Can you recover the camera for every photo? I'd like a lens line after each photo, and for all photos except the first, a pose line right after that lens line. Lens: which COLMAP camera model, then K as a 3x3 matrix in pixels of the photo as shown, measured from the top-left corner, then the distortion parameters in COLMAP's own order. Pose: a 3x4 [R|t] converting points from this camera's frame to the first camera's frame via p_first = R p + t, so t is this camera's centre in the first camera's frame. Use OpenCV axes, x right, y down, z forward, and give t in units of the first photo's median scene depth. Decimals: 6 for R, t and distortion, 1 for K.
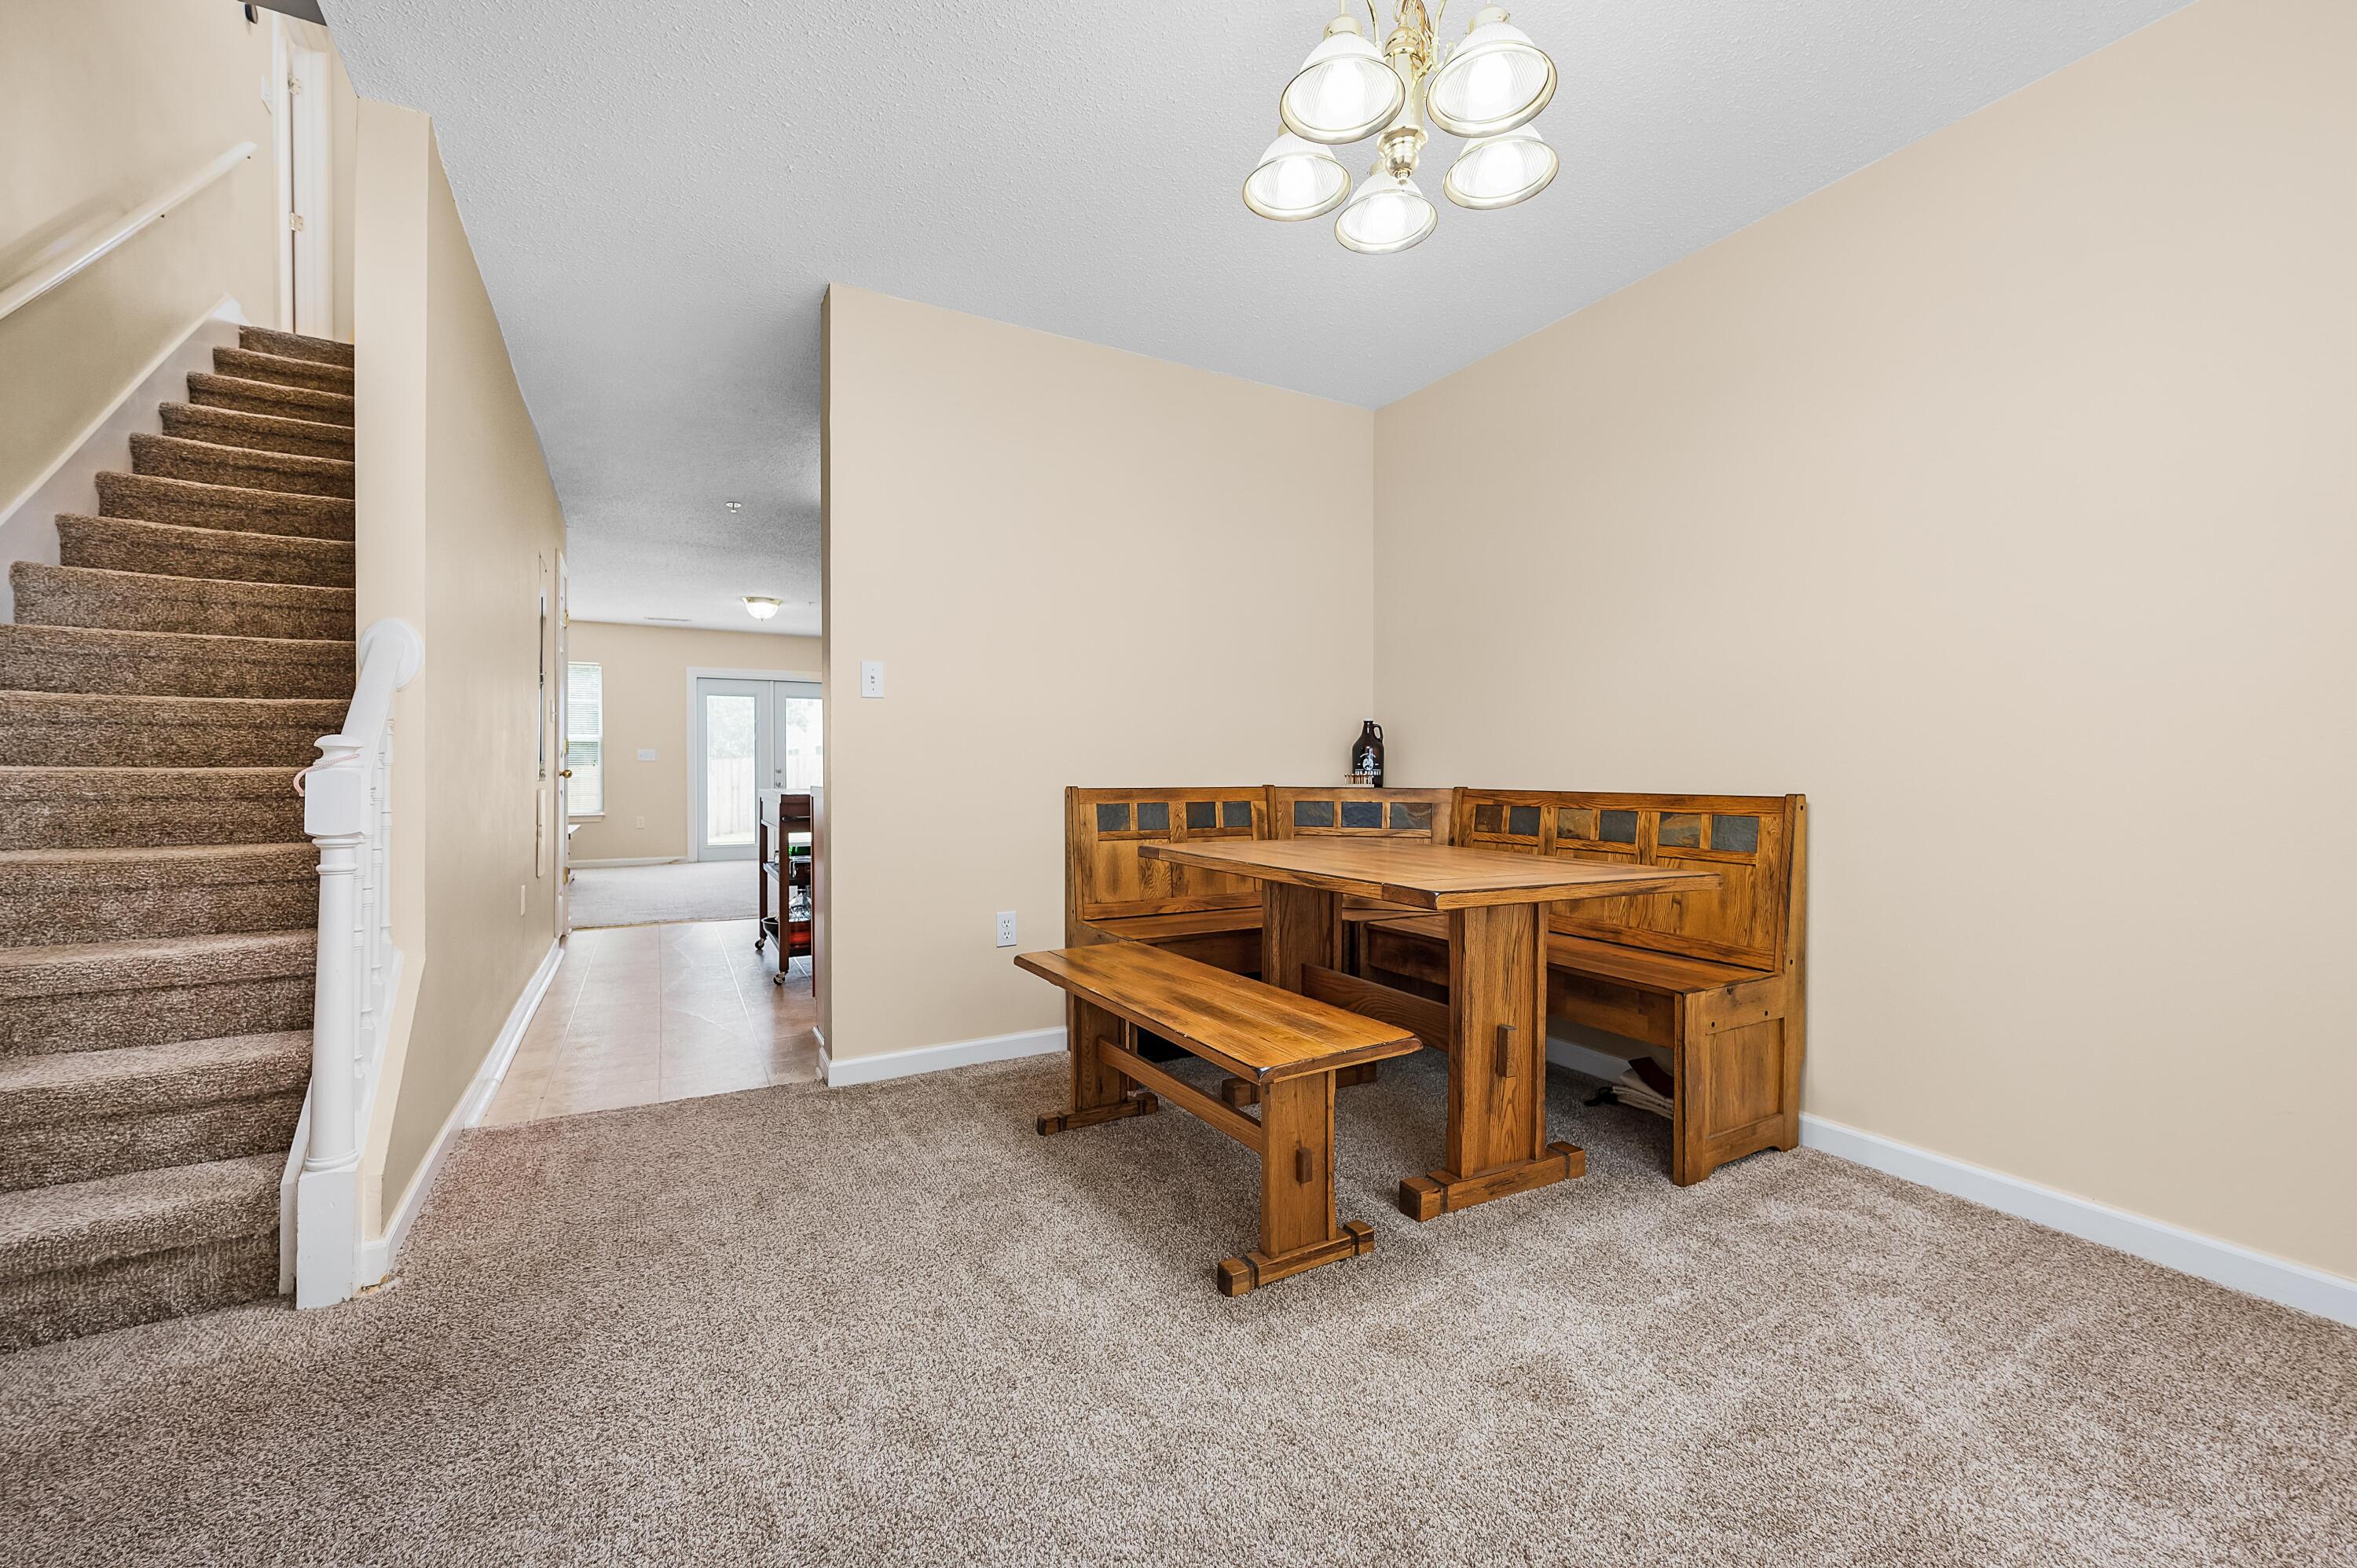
lens RADIAL K [[946.3, 0, 1185.4], [0, 946.3, 778.3], [0, 0, 1]] dist [-0.001389, -0.000230]
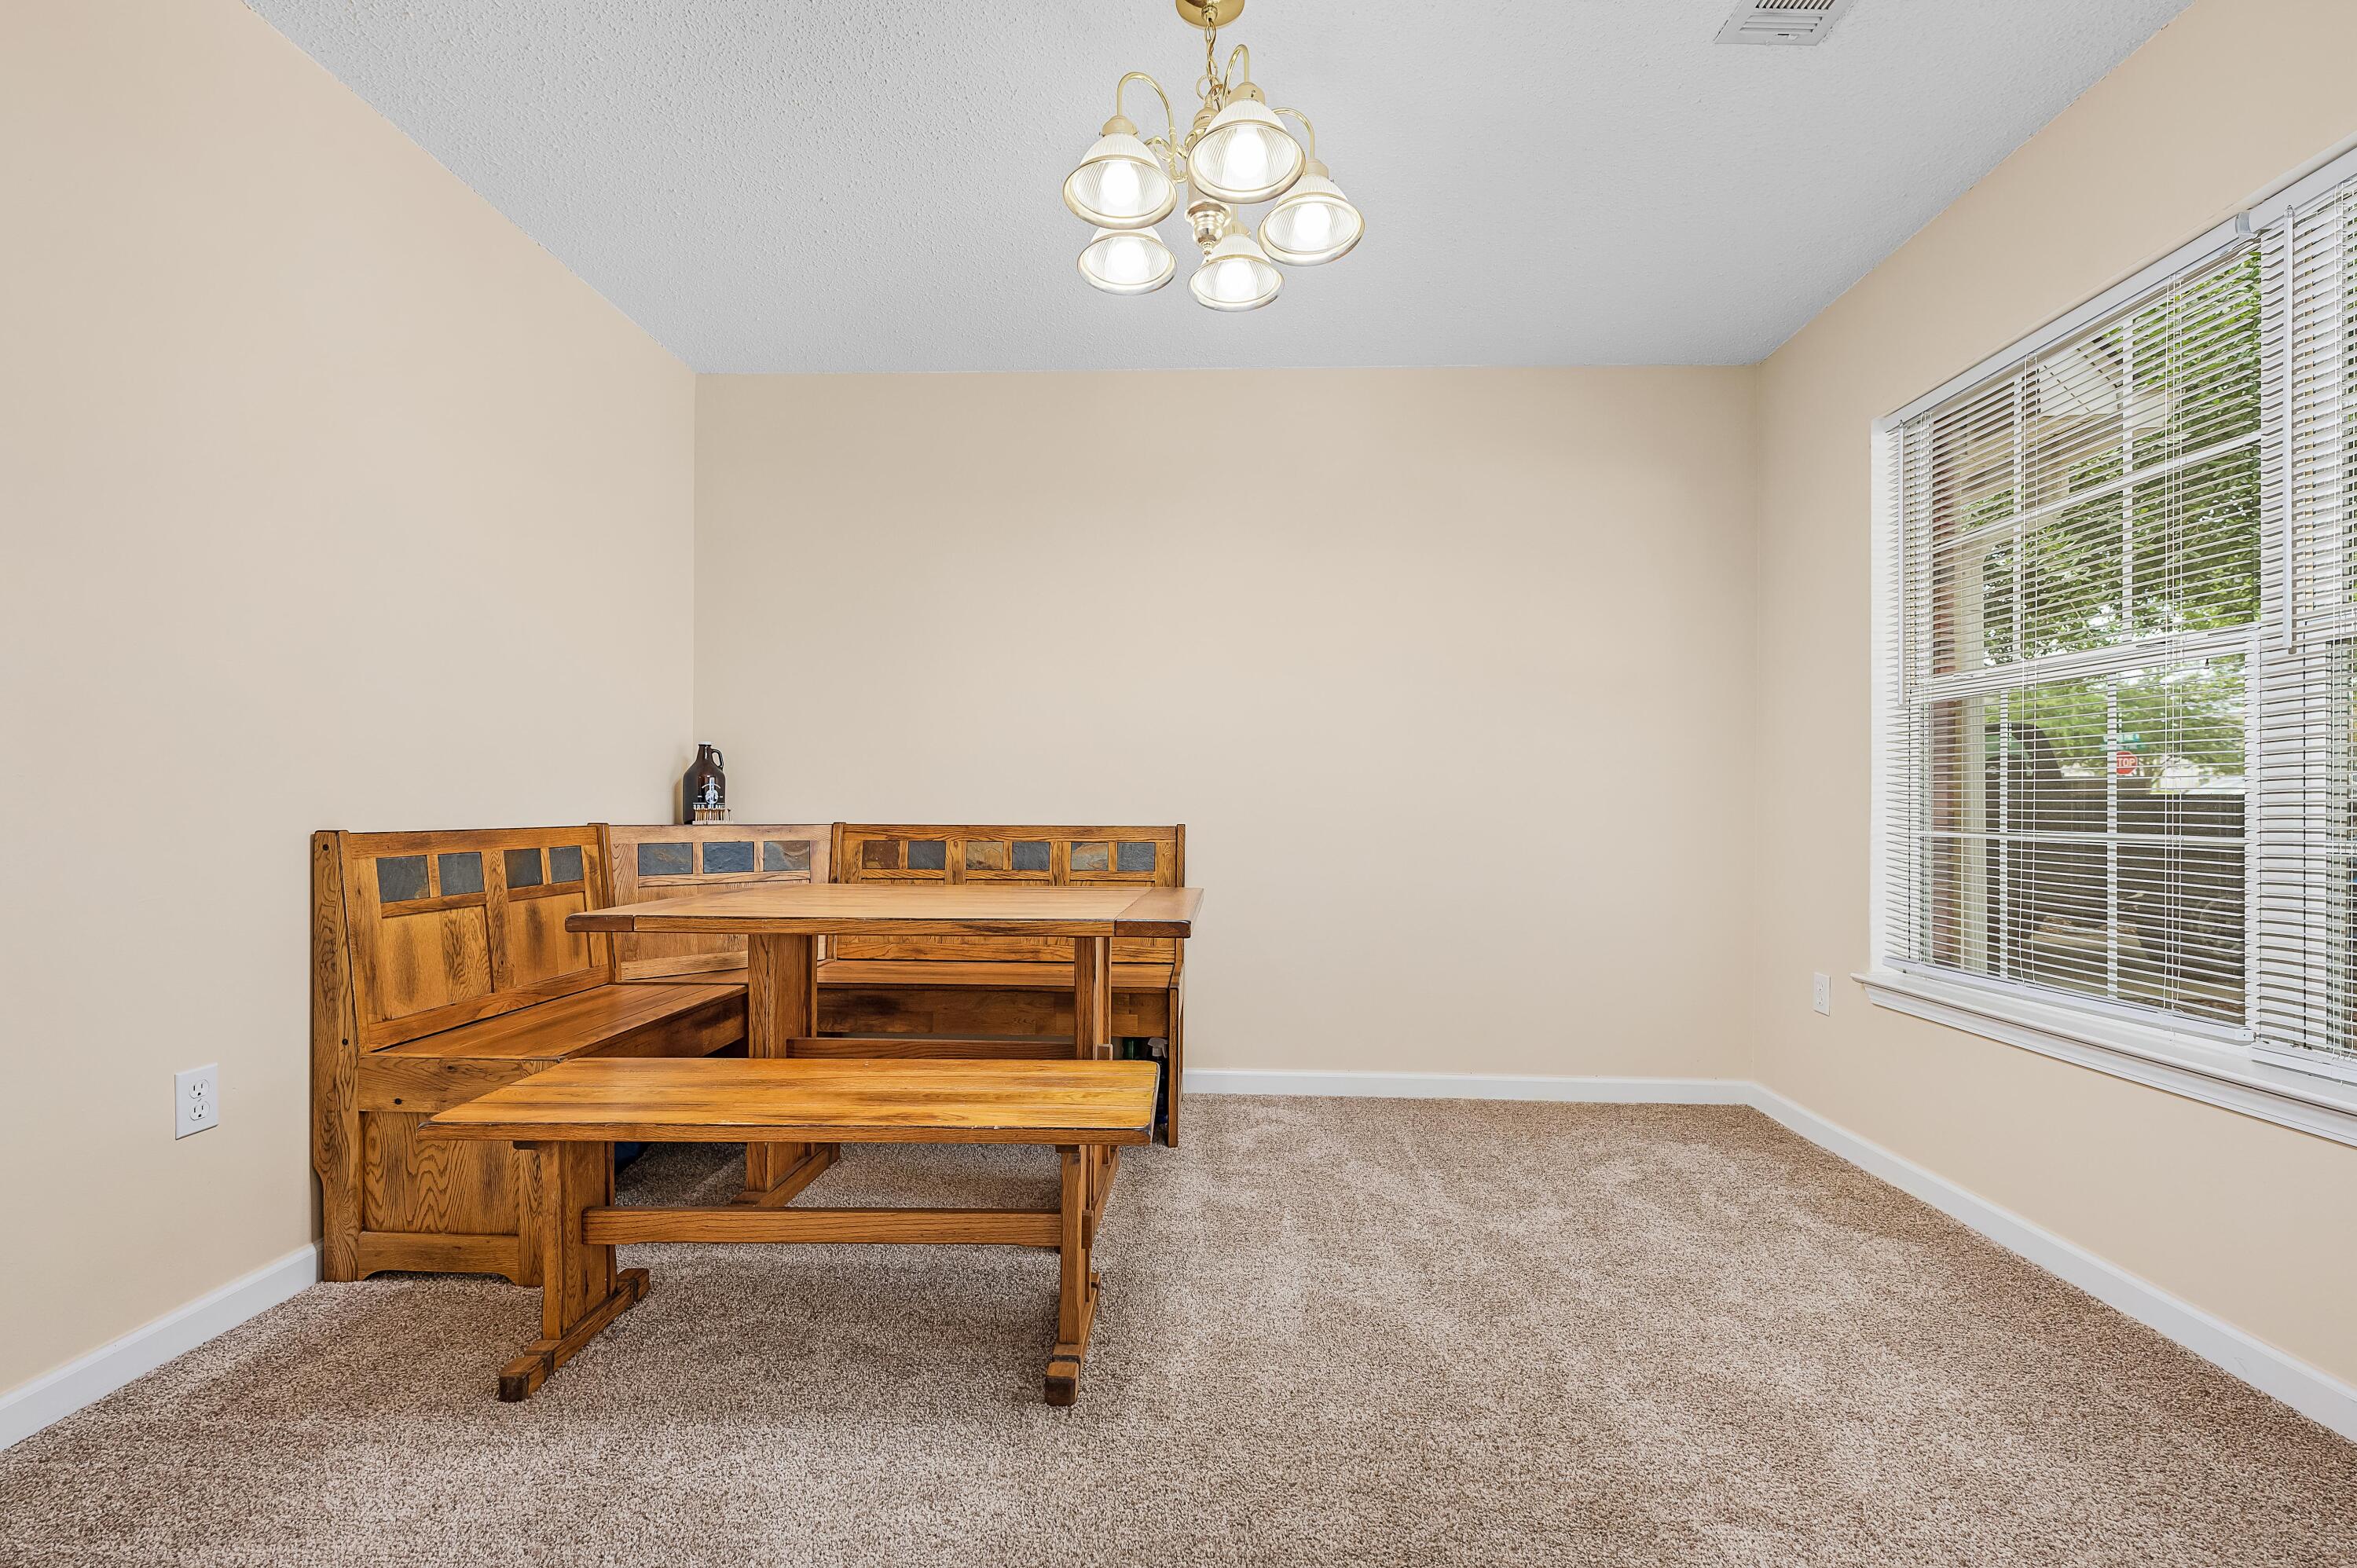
lens RADIAL K [[946.8, 0, 1191.7], [0, 946.8, 799.7], [0, 0, 1]] dist [0.000189, -0.000240]
pose [[0.514635, 0.006593, 0.857384, -0.361423], [0.002270, 0.999956, -0.009052, -0.004108], [-0.857407, 0.006605, 0.514597, 0.245067]]
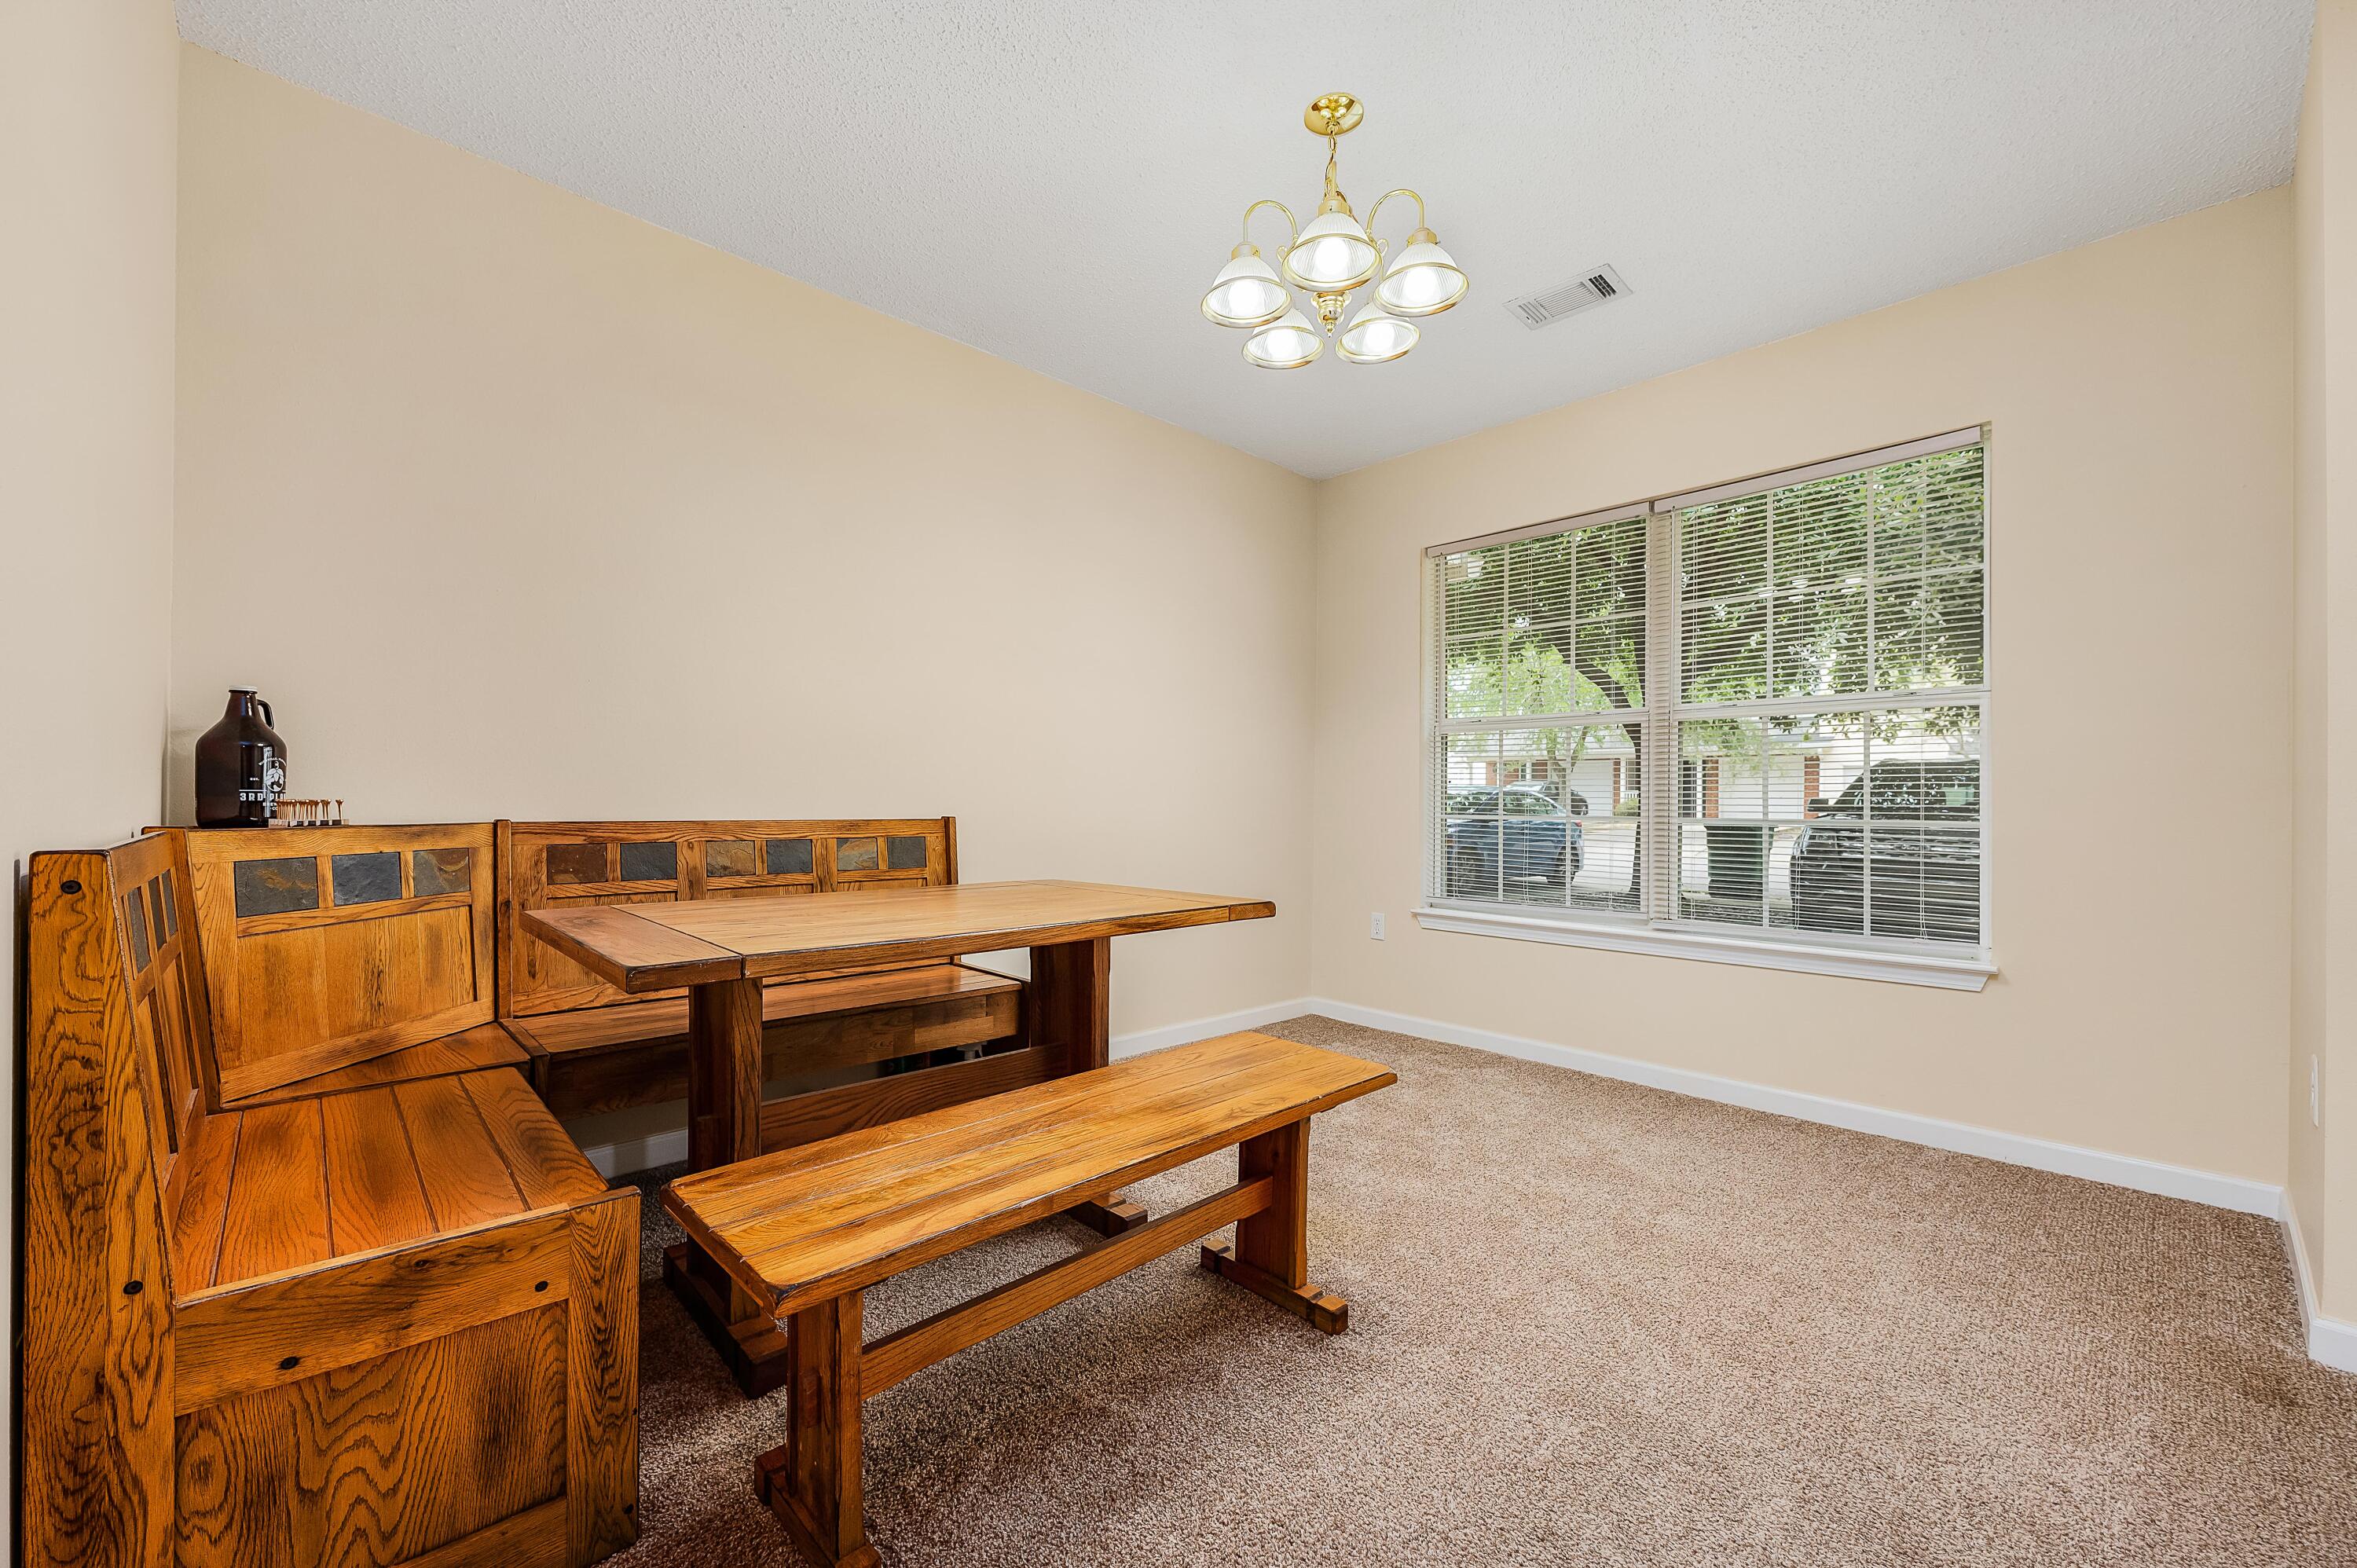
lens RADIAL K [[931.9, 0, 1188.3], [0, 931.9, 793.1], [0, 0, 1]] dist [0.000259, 0.000126]
pose [[-0.248504, 0.002903, 0.968626, -0.479090], [-0.001909, 0.999992, -0.003486, -0.008118], [-0.968629, -0.002716, -0.248497, 0.774893]]
